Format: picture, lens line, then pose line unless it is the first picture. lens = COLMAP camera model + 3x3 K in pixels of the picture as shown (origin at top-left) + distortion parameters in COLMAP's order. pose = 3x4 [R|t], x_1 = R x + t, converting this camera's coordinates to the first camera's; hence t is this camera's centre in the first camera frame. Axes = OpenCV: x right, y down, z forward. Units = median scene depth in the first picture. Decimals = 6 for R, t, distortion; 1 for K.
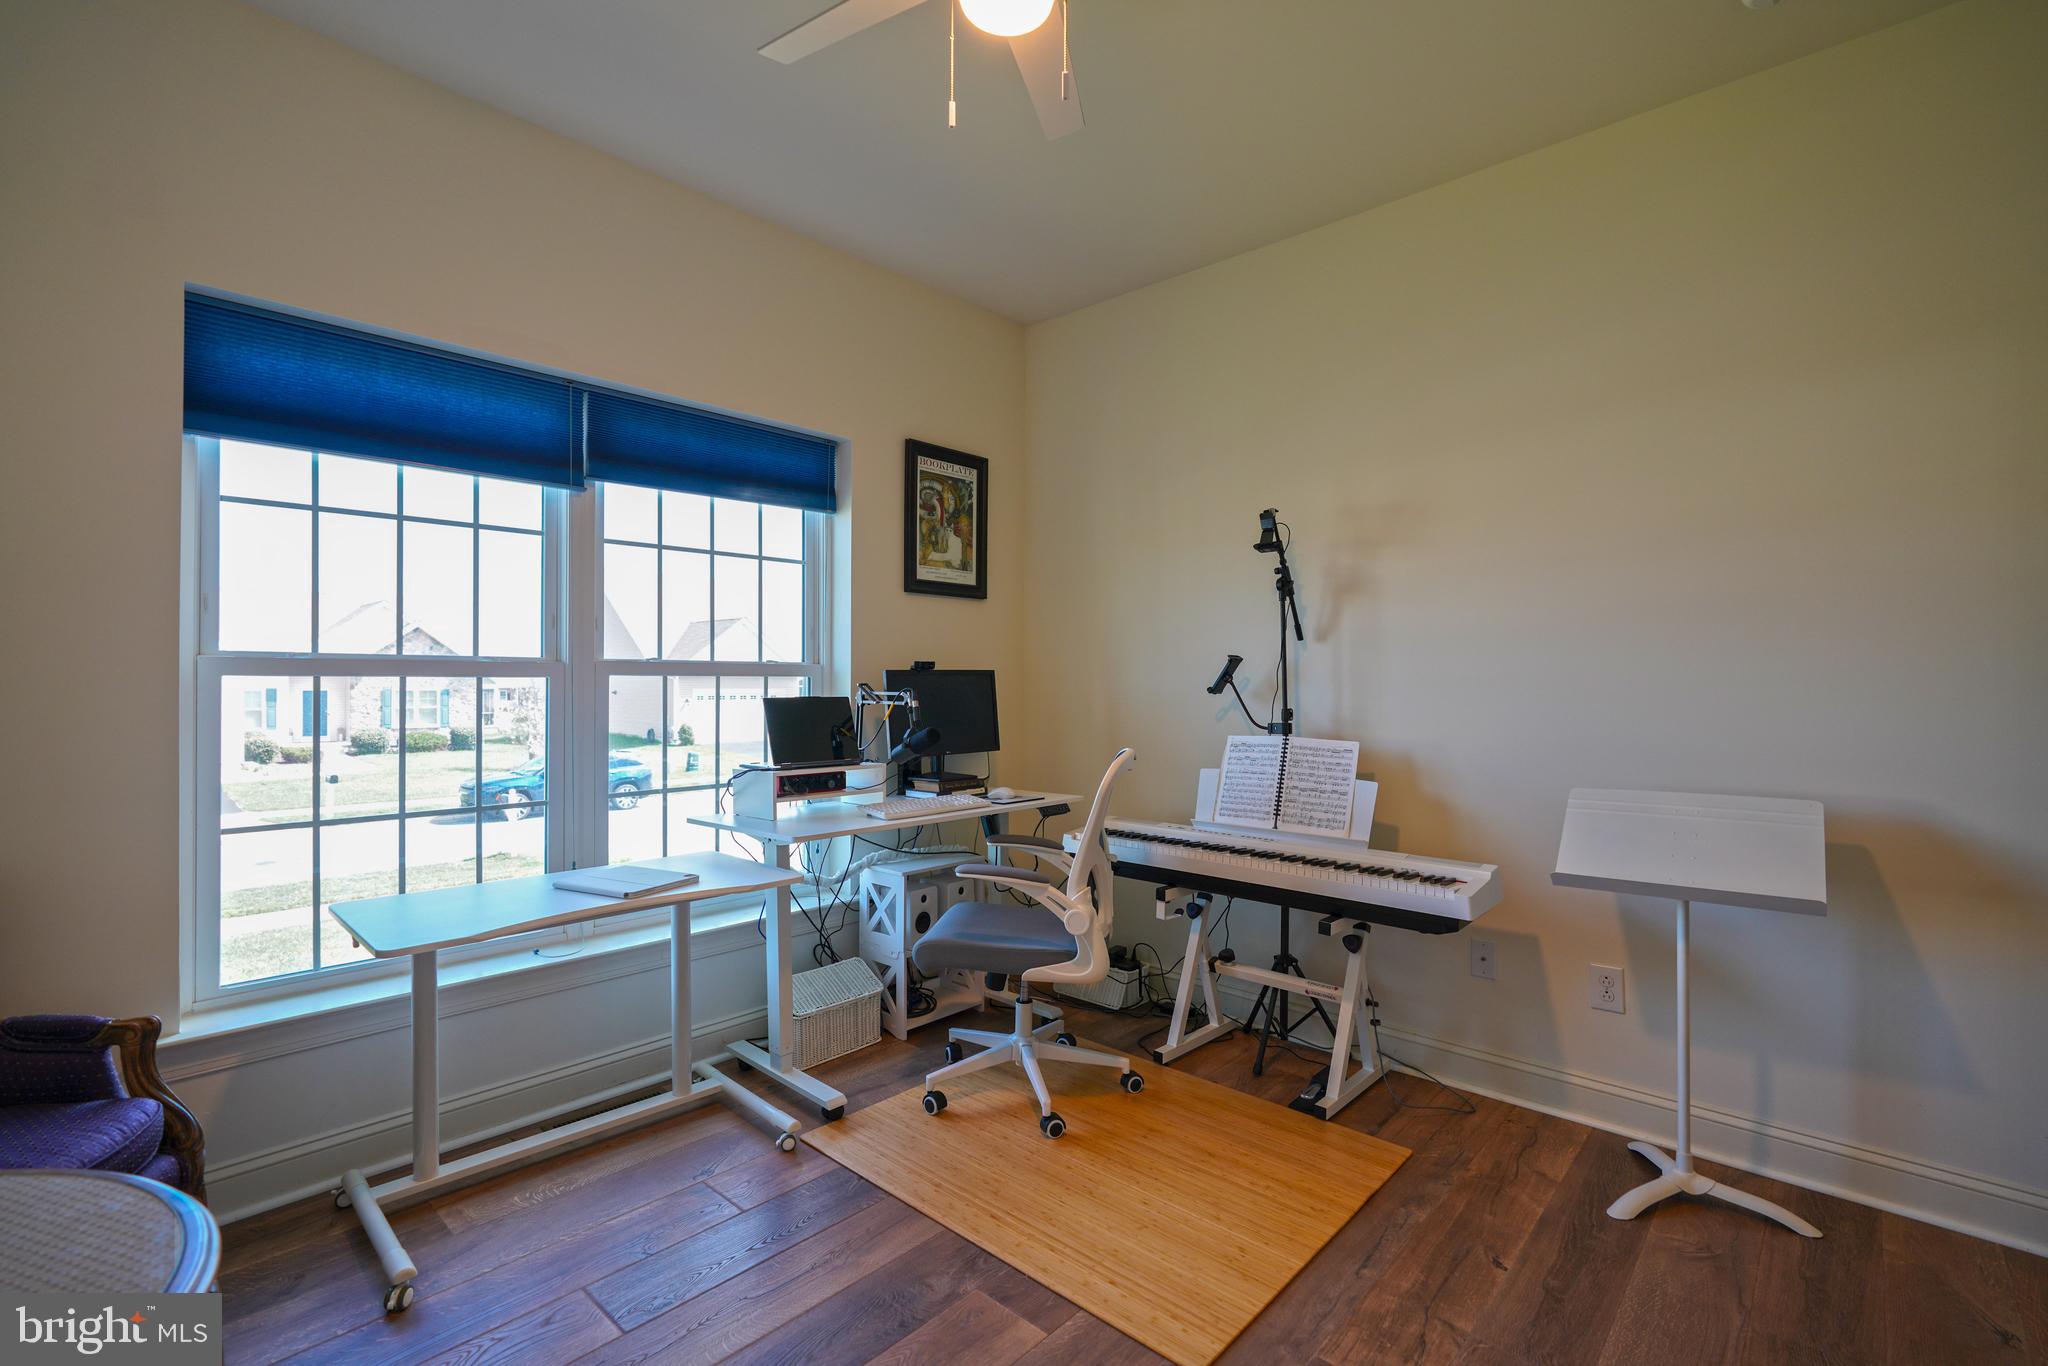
lens RADIAL K [[917.7, 0, 1006.3], [0, 917.7, 680.2], [0, 0, 1]] dist [-0.013206, 0.005547]
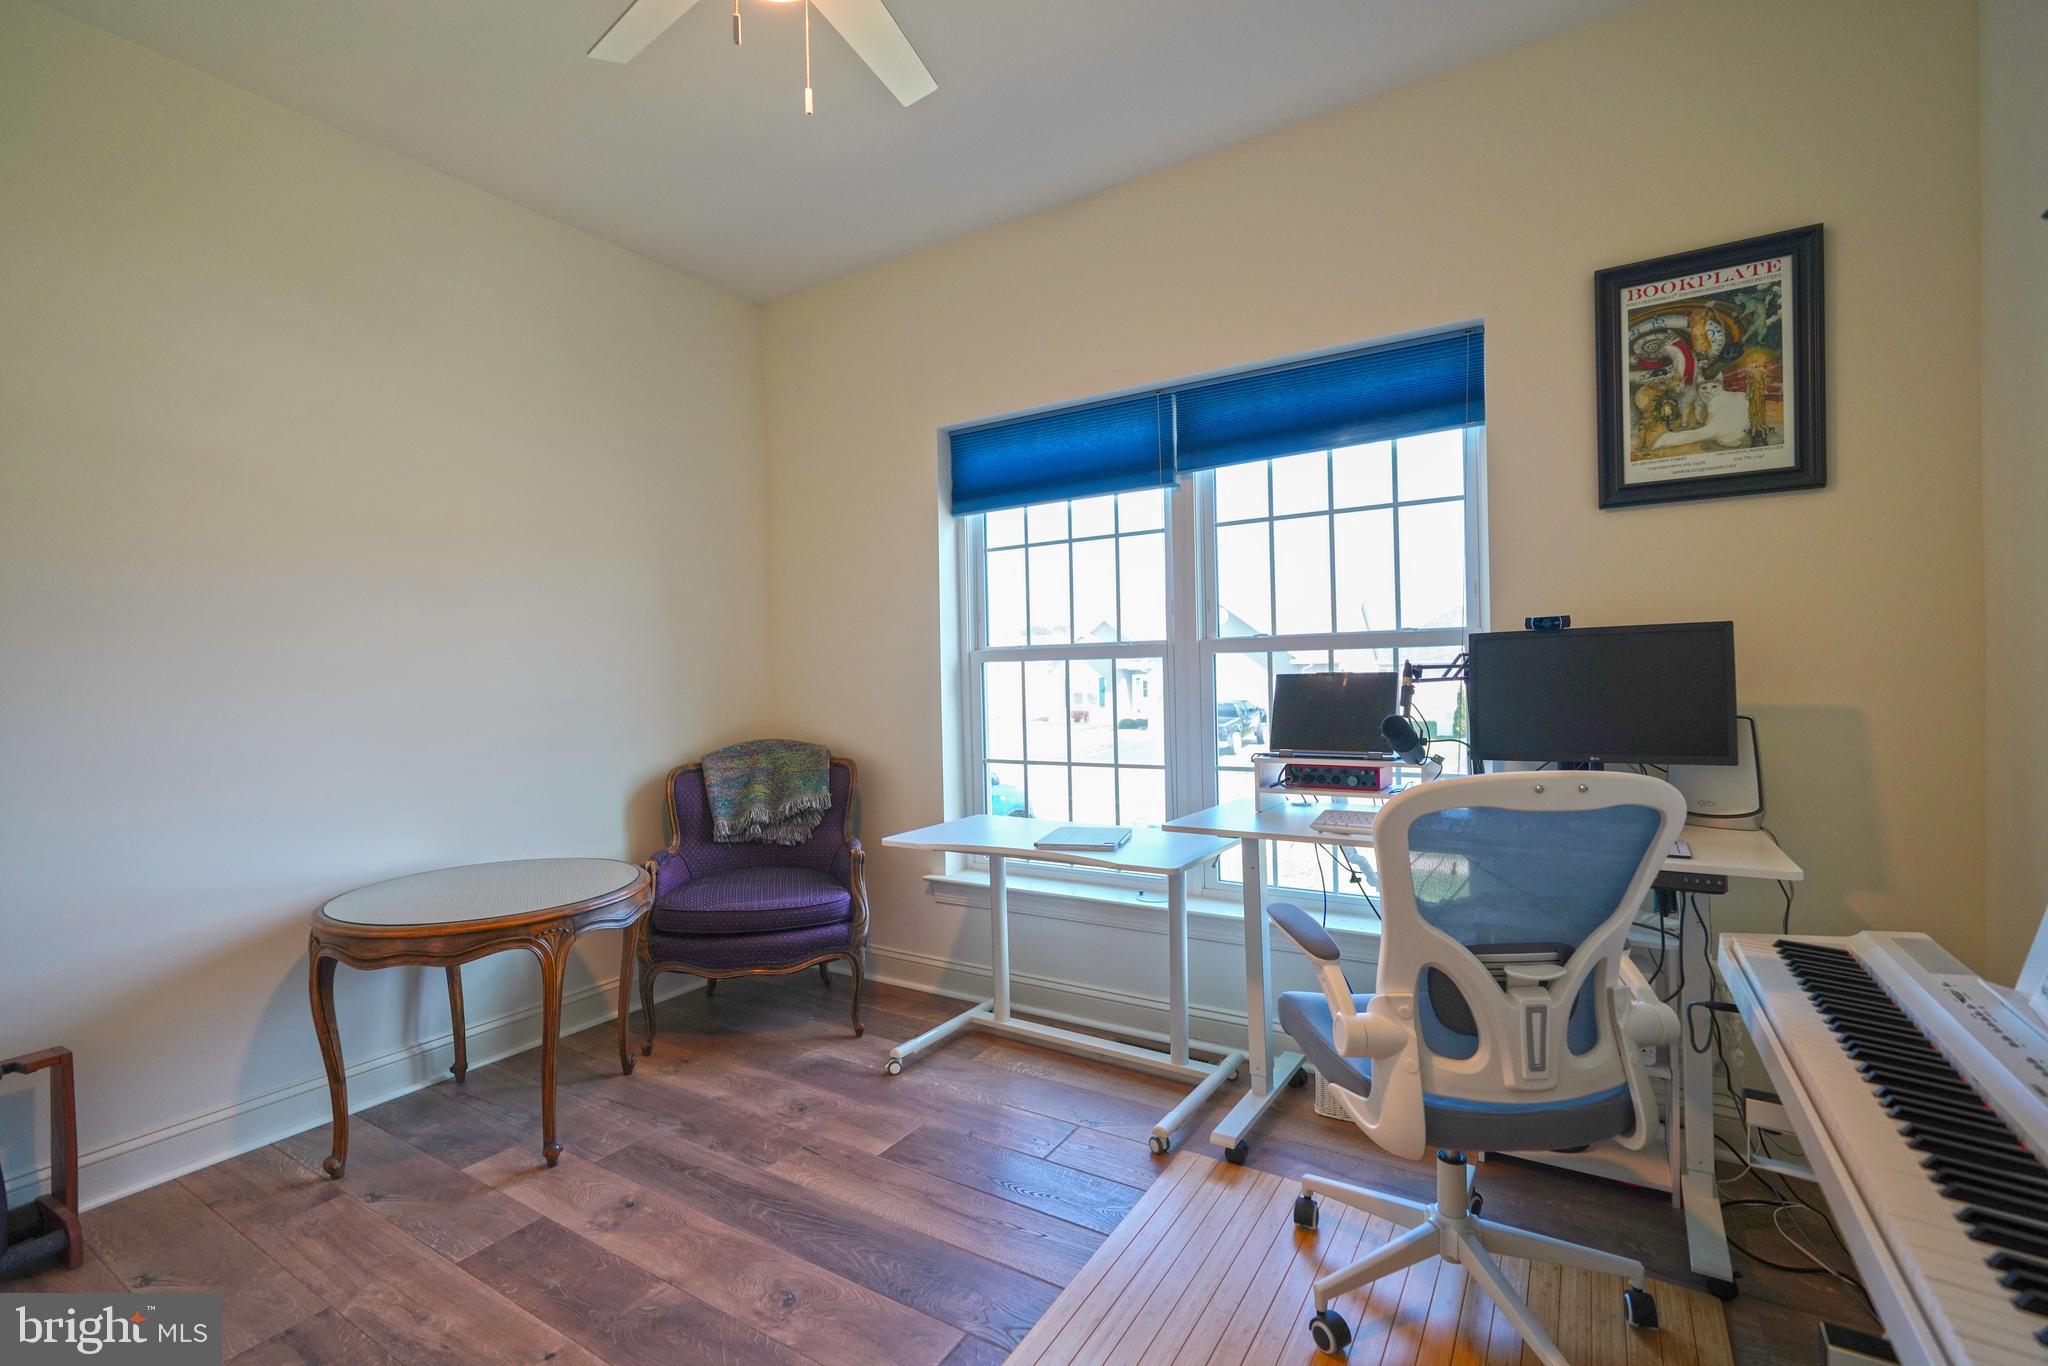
lens RADIAL K [[917.7, 0, 1007.4], [0, 917.7, 671.6], [0, 0, 1]] dist [-0.013206, 0.005547]
pose [[0.185979, -0.000866, -0.982553, 0.521034], [0.031797, 0.999481, 0.005138, 0.002944], [0.982039, -0.032198, 0.185910, 0.535455]]
